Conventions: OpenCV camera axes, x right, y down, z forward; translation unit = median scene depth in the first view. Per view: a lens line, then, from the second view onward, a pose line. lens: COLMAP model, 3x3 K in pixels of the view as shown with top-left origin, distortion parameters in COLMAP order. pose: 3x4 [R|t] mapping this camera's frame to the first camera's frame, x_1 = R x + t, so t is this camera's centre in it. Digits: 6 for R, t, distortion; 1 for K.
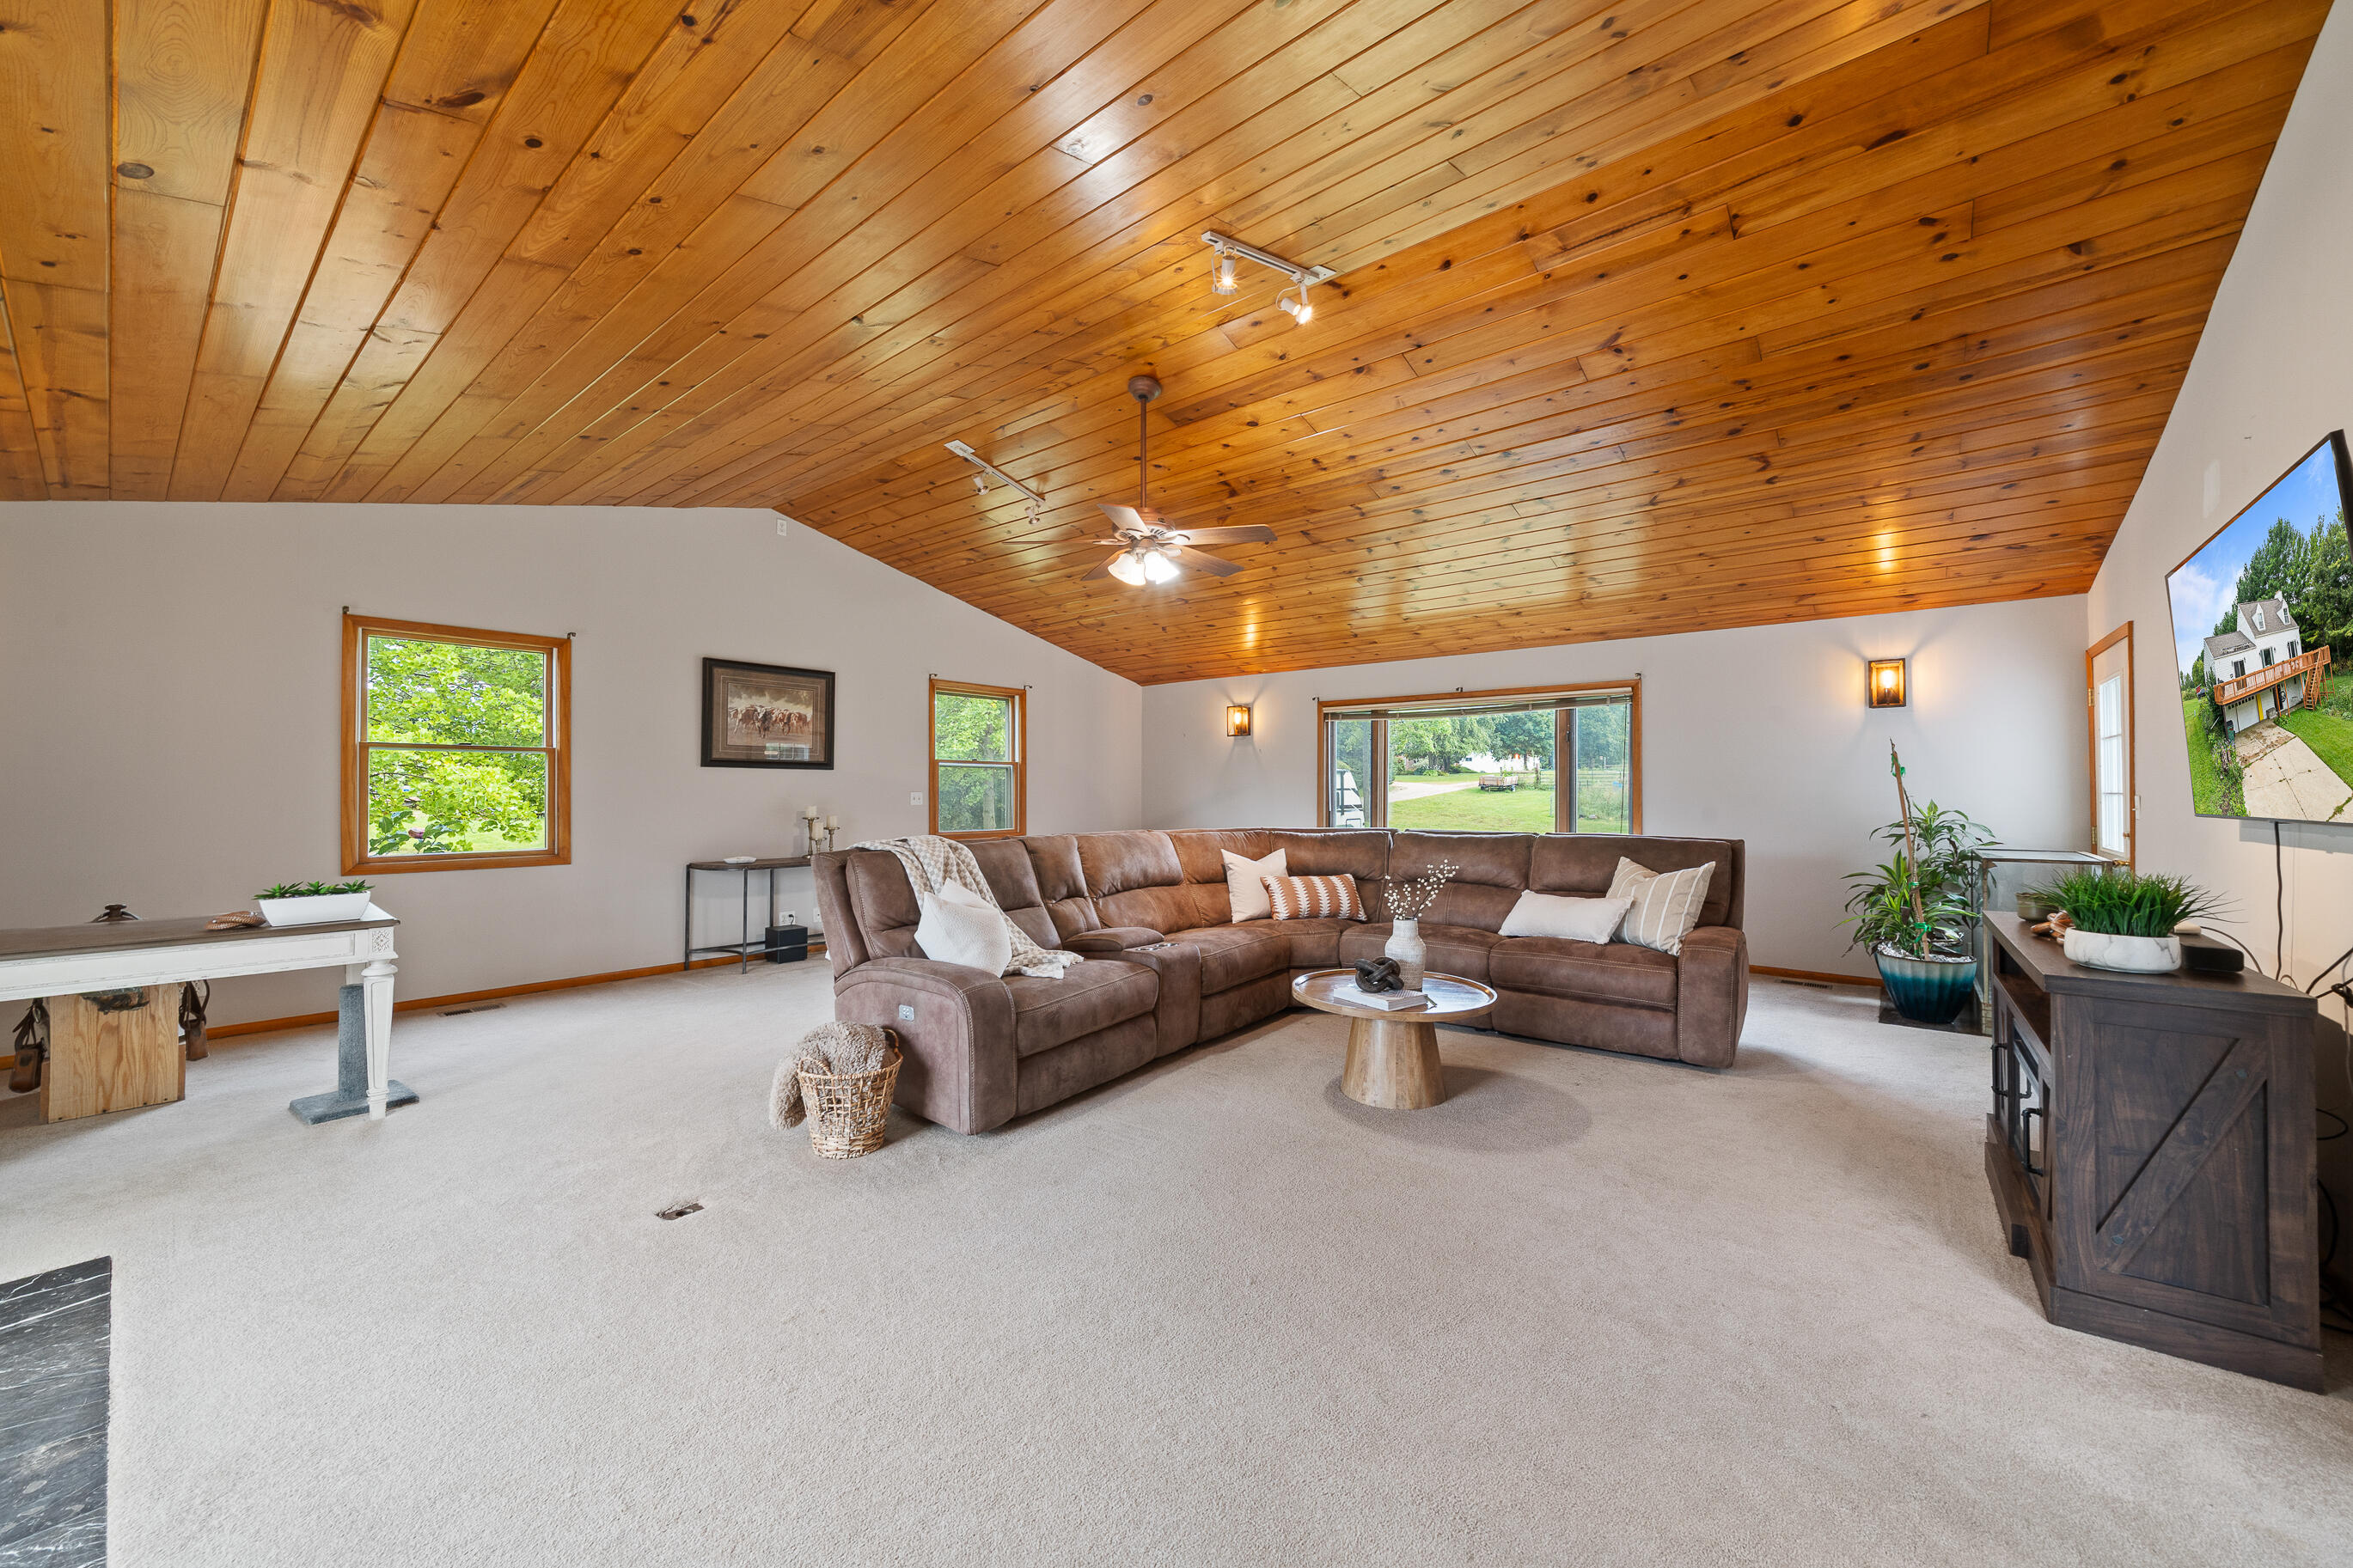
lens RADIAL K [[822.7, 0, 1144.9], [0, 822.7, 797.2], [0, 0, 1]] dist [-0.006832, 0.000885]
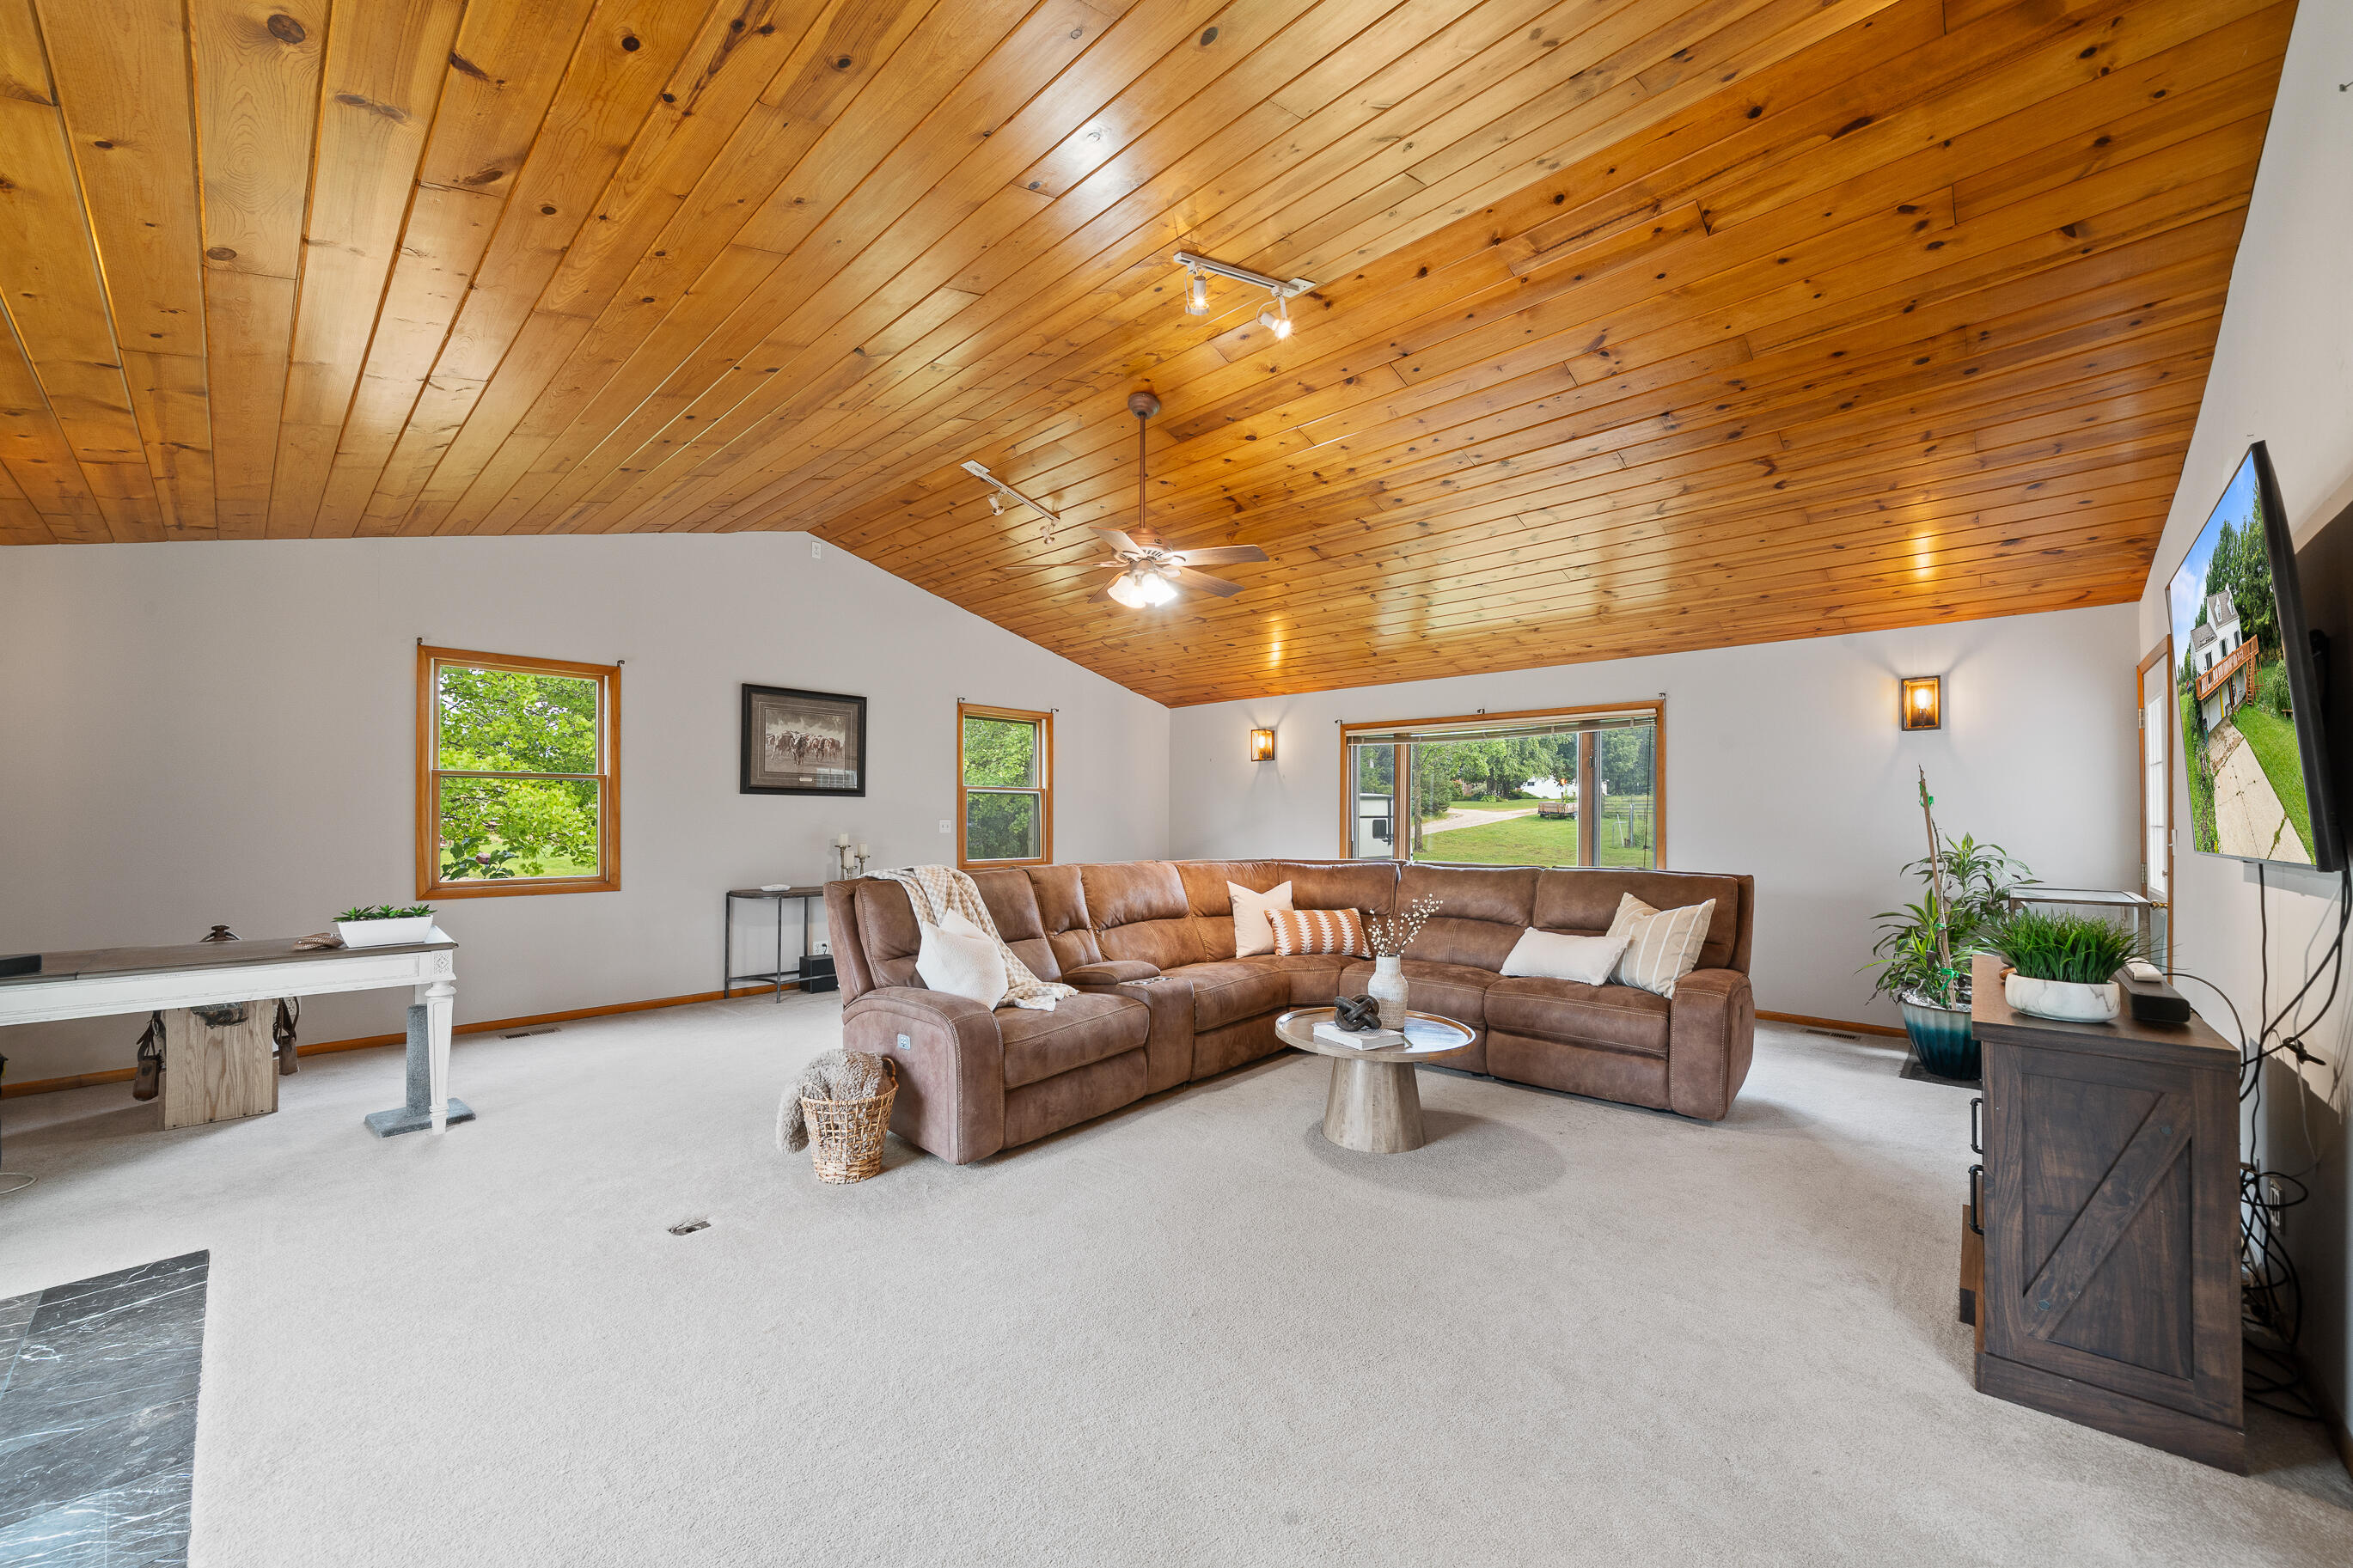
lens RADIAL K [[908.0, 0, 1141.2], [0, 908.0, 823.2], [0, 0, 1]] dist [-0.004851, 0.000753]
pose [[0.993694, 0.000397, -0.112126, 0.148078], [-0.000233, 0.999999, 0.001476, -0.007311], [0.112126, -0.001440, 0.993693, -0.081622]]
